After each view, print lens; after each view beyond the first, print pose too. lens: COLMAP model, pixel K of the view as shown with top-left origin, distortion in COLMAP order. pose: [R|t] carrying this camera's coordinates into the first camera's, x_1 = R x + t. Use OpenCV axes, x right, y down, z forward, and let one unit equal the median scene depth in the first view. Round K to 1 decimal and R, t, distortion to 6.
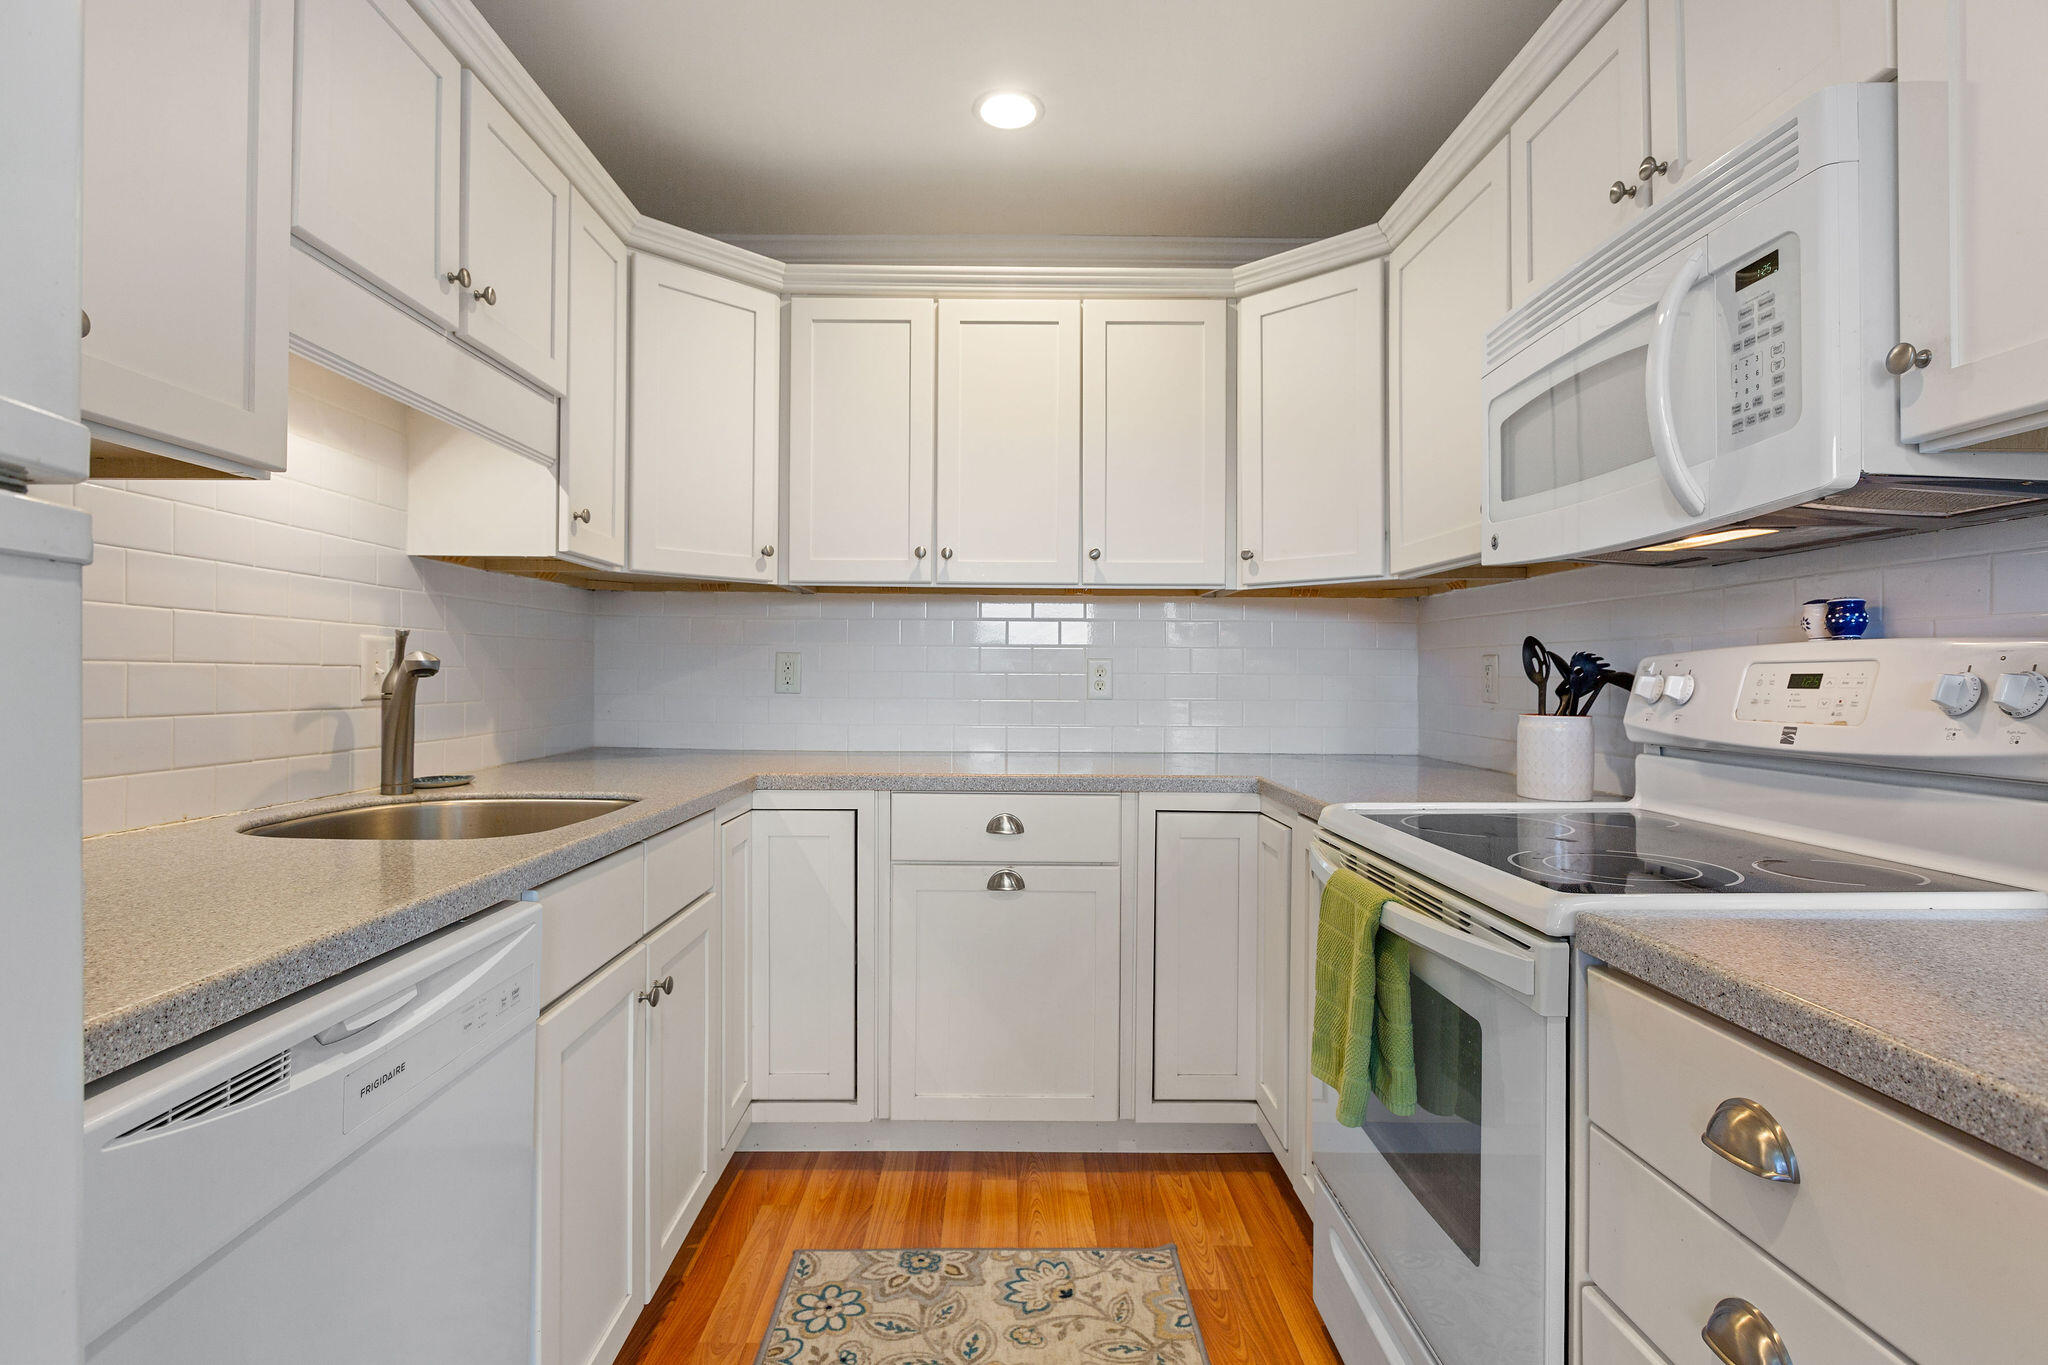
lens RADIAL K [[985.6, 0, 1017.3], [0, 985.6, 675.9], [0, 0, 1]] dist [-0.016004, -0.000179]
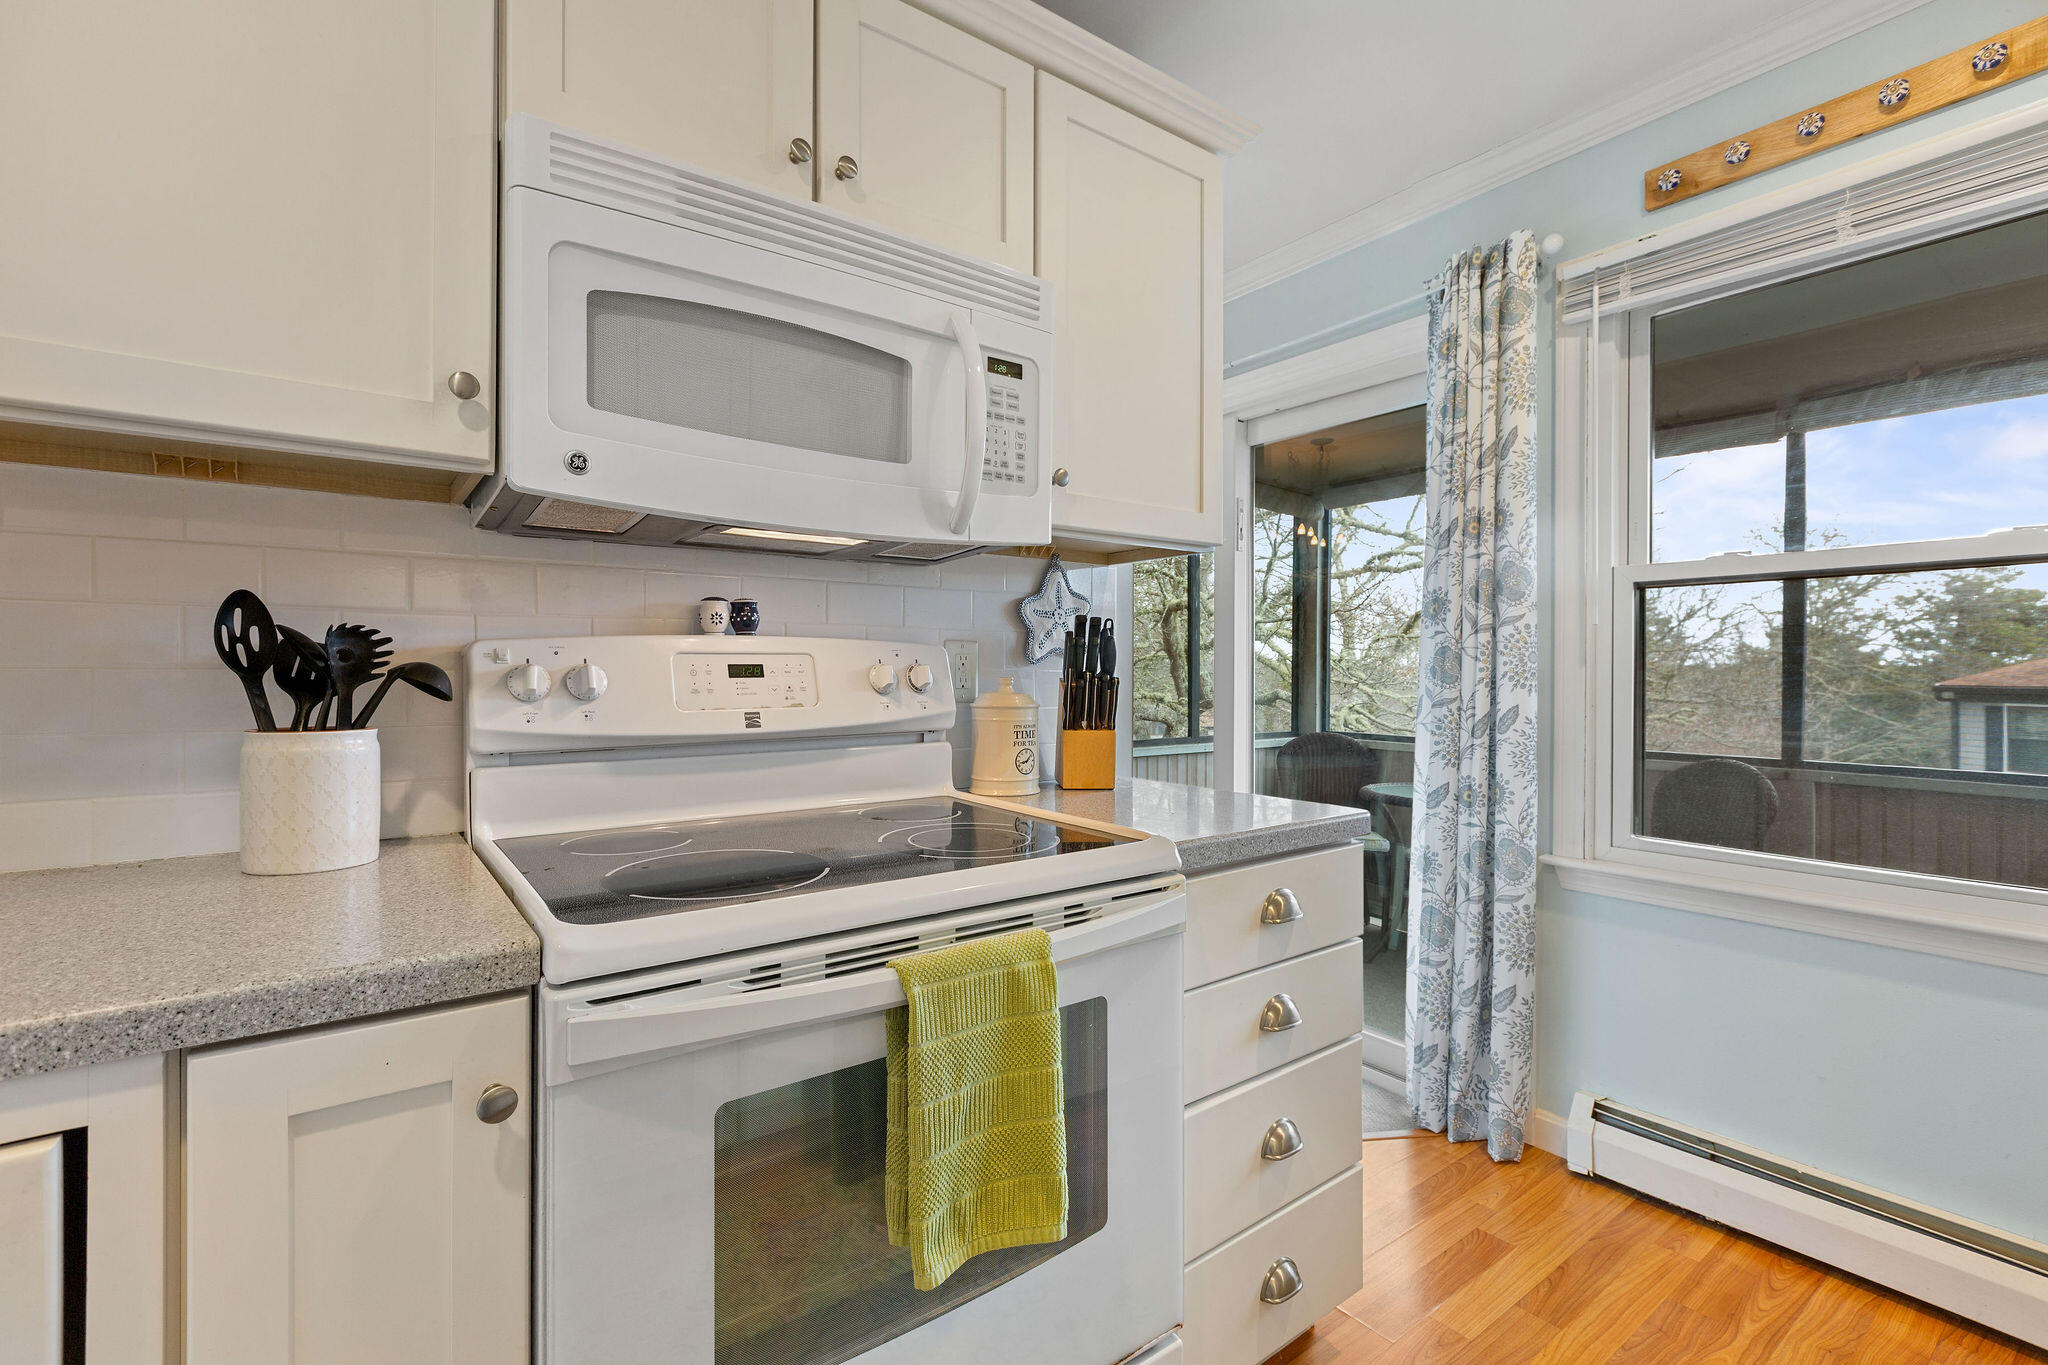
lens RADIAL K [[915.9, 0, 1028.0], [0, 915.9, 675.5], [0, 0, 1]] dist [0.004526, 0.000108]
pose [[-0.588990, -0.005863, 0.808119, -0.162035], [-0.001796, 0.999981, 0.005946, 0.002831], [-0.808139, 0.002051, -0.588989, 0.951605]]
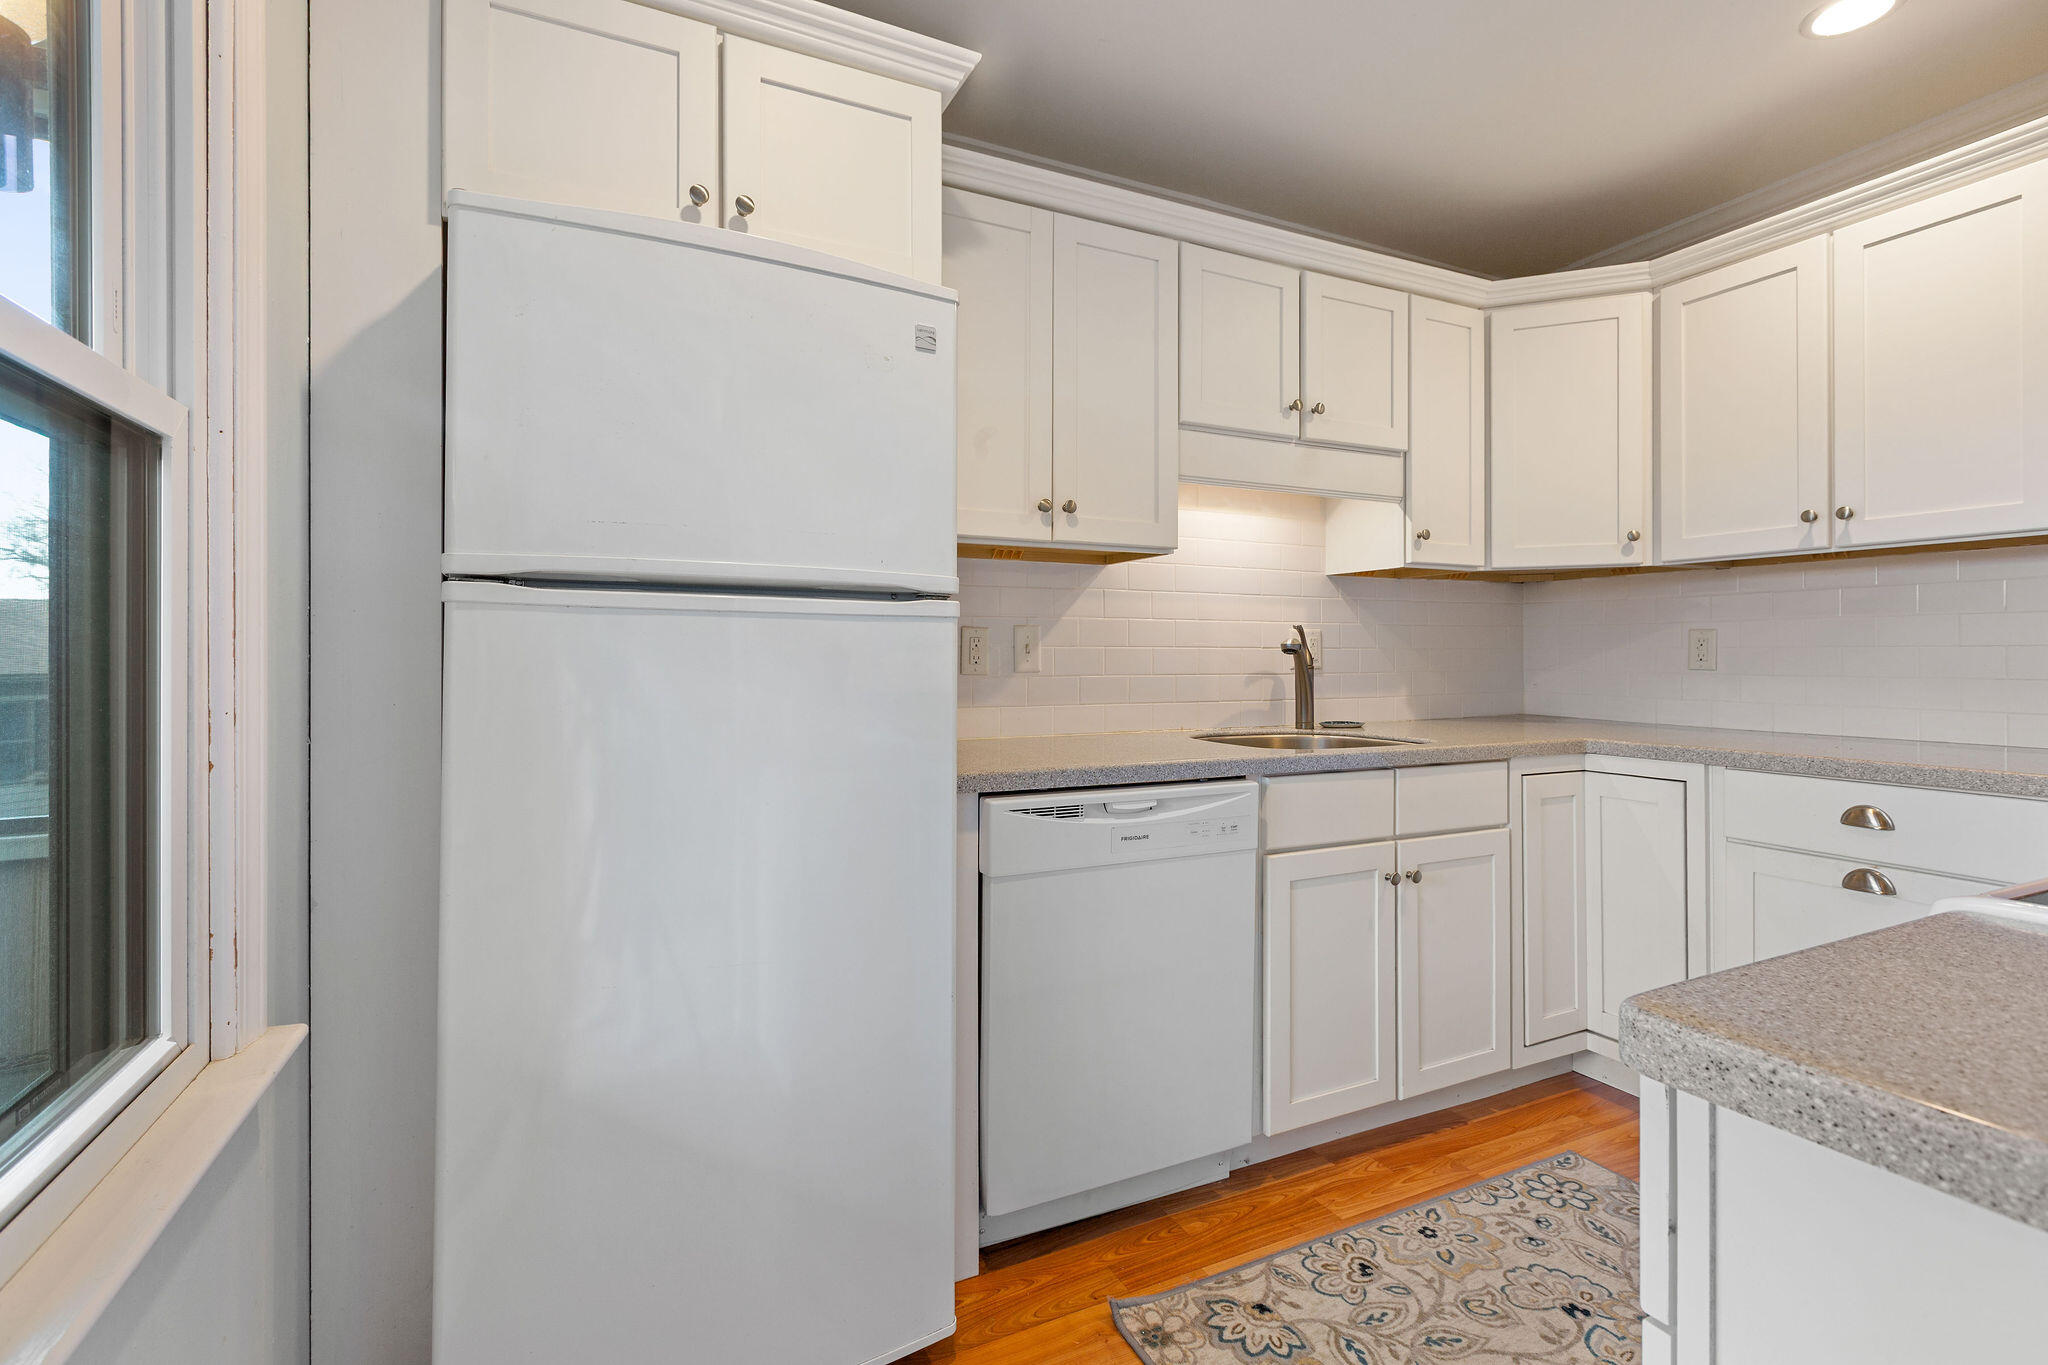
lens RADIAL K [[915.9, 0, 1023.5], [0, 915.9, 663.1], [0, 0, 1]] dist [0.004526, 0.000108]
pose [[0.427922, -0.000754, -0.903815, 0.500755], [0.003787, 0.999992, 0.000958, 0.011207], [0.903808, -0.003833, 0.427922, -0.042423]]
